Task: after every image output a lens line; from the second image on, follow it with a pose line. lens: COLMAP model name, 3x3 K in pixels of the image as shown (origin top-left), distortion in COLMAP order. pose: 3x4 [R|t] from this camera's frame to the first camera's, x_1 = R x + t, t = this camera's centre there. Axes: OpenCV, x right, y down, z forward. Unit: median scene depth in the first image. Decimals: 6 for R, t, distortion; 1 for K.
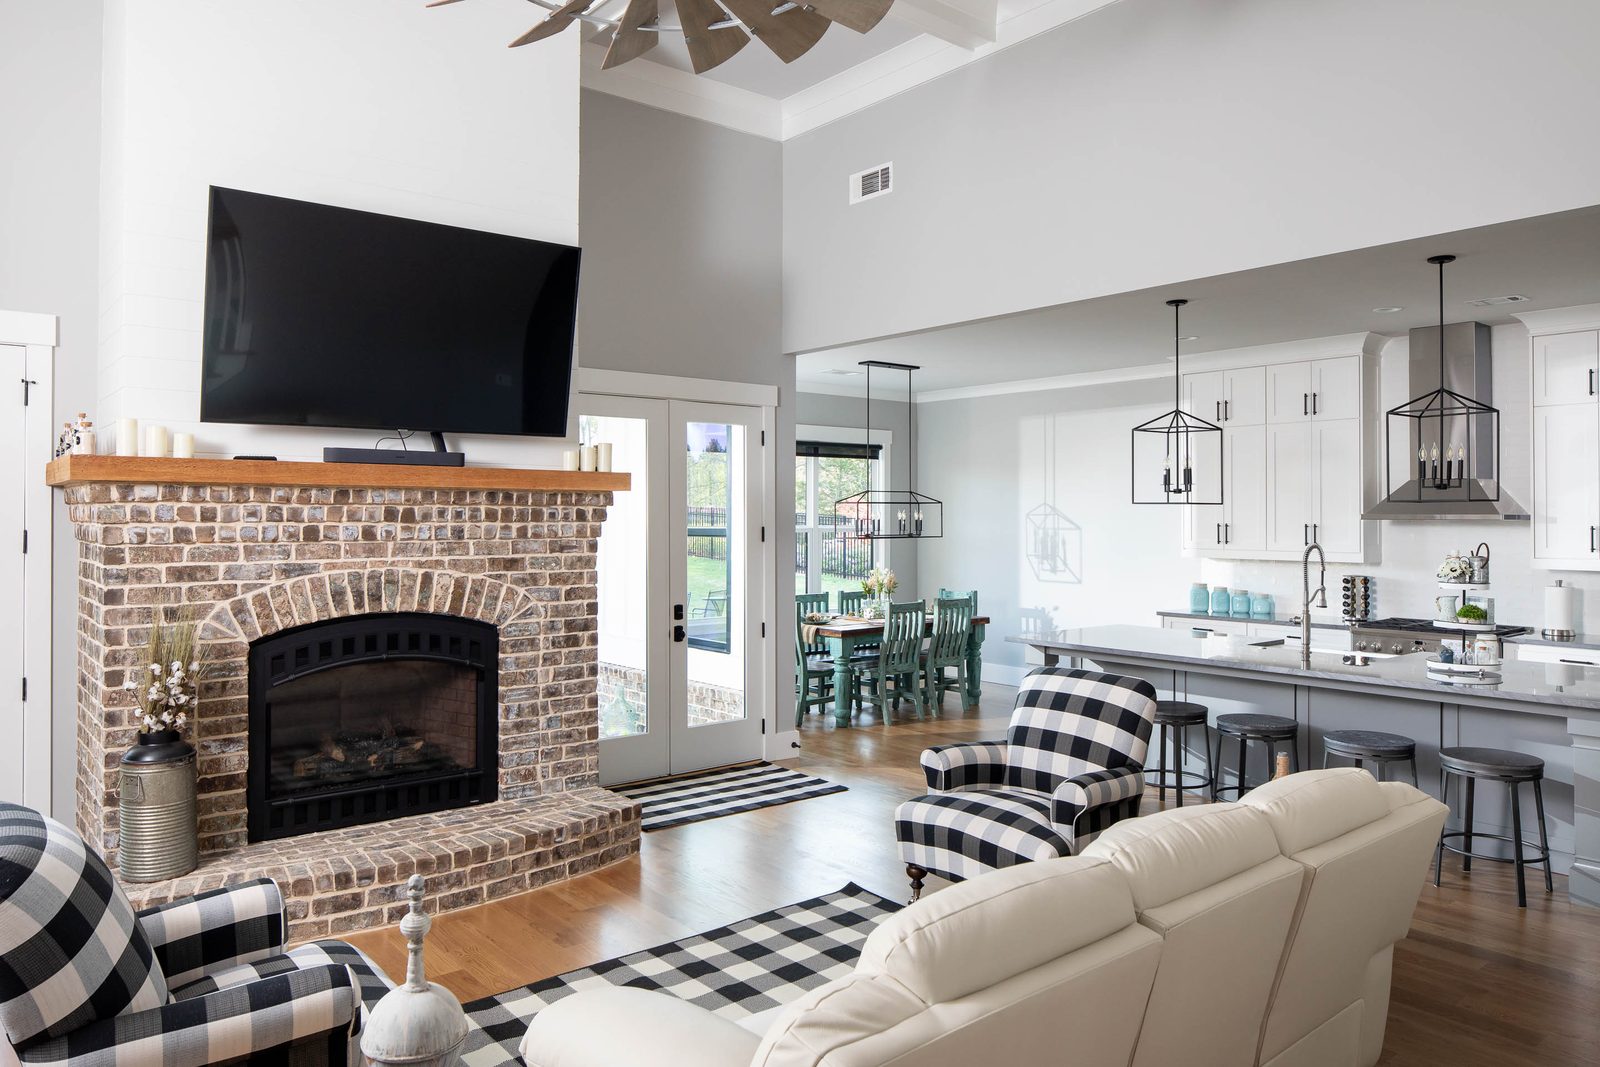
lens RADIAL K [[1086.6, 0, 799.3], [0, 1086.6, 509.1], [0, 0, 1]] dist [-0.004332, -0.001685]
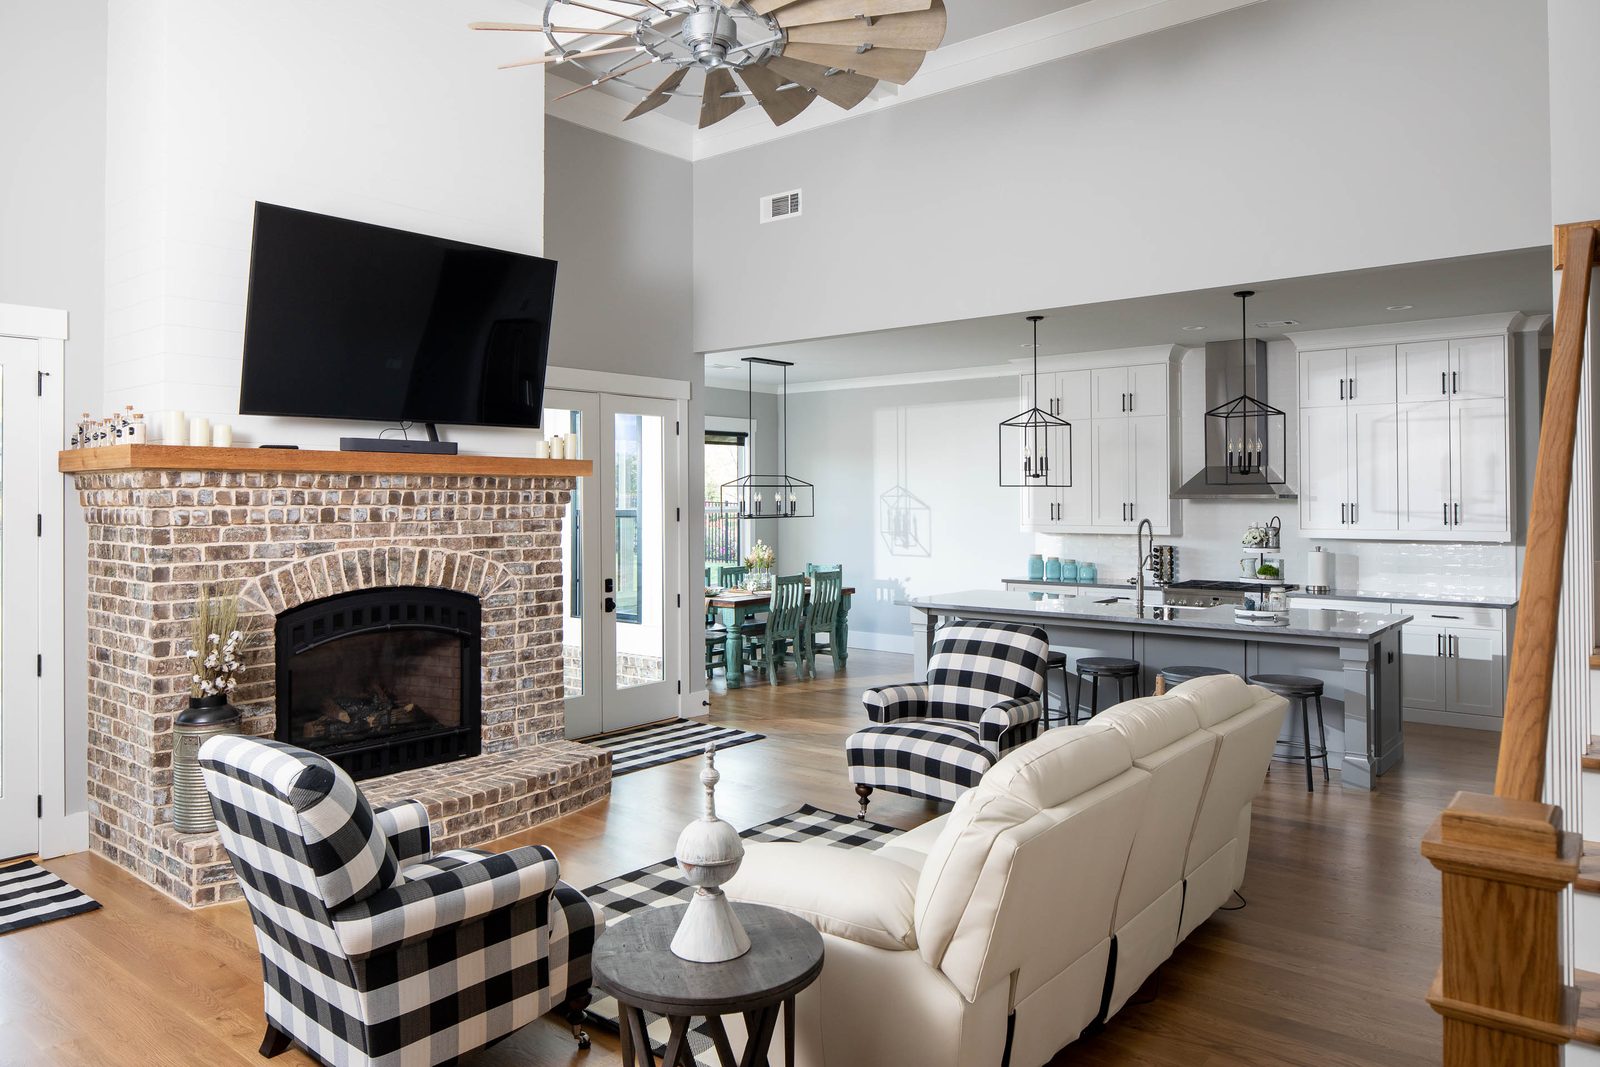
lens RADIAL K [[1077.3, 0, 800.4], [0, 1077.3, 493.3], [0, 0, 1]] dist [-0.003231, -0.001078]
pose [[0.981756, -0.003567, 0.190113, -0.170388], [0.003254, 0.999993, 0.001958, -0.000544], [-0.190119, -0.001303, 0.981760, -0.150411]]
